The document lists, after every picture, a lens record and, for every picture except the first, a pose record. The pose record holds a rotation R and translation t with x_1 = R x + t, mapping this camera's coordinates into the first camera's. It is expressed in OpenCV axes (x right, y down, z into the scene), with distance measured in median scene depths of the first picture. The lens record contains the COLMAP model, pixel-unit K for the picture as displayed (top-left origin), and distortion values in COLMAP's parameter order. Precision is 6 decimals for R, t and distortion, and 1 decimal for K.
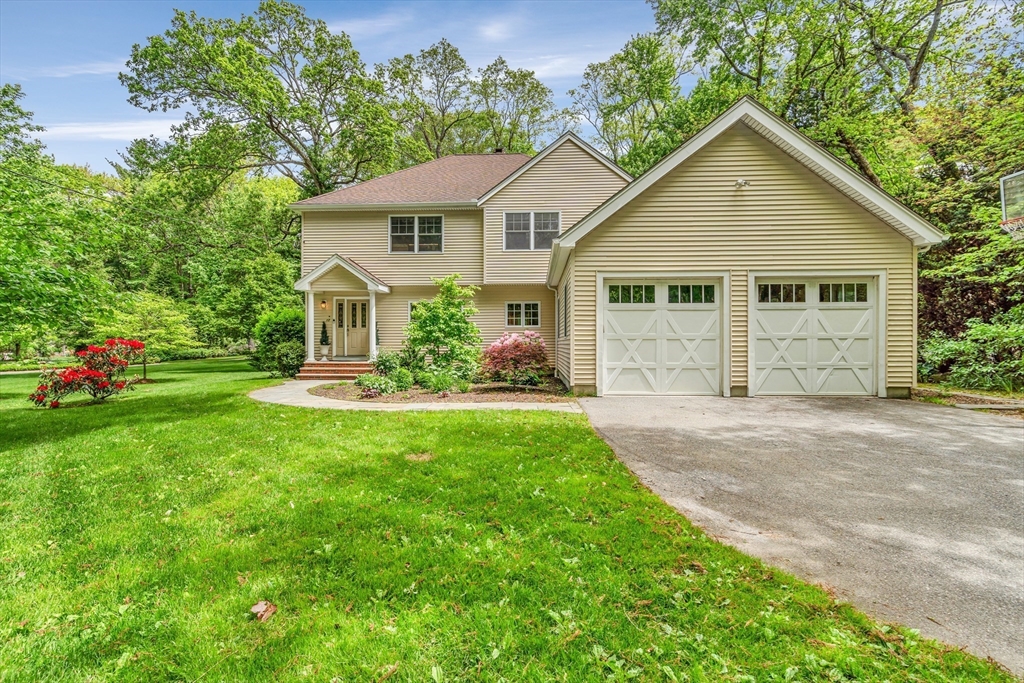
lens RADIAL K [[466.2, 0, 511.3], [0, 466.2, 343.1], [0, 0, 1]] dist [-0.000071, 0.000109]
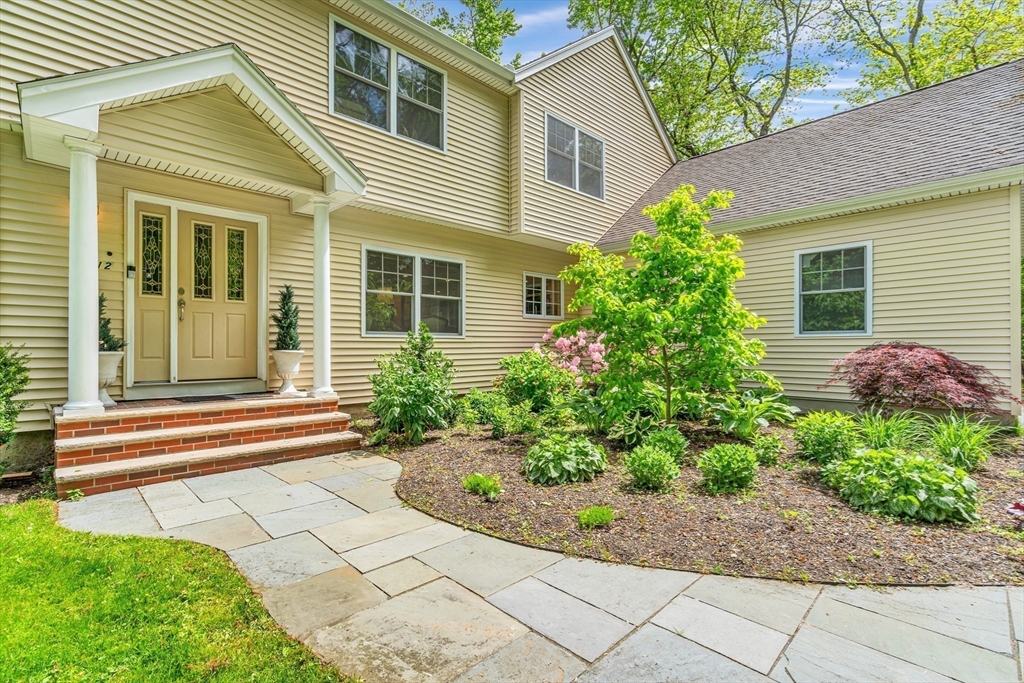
lens RADIAL K [[466.2, 0, 512.6], [0, 466.2, 343.4], [0, 0, 1]] dist [-0.000071, 0.000109]
pose [[0.691096, 0.003089, 0.722756, -0.430858], [0.001593, 0.999982, -0.005798, 0.002149], [-0.722761, 0.005158, 0.691079, 0.612048]]
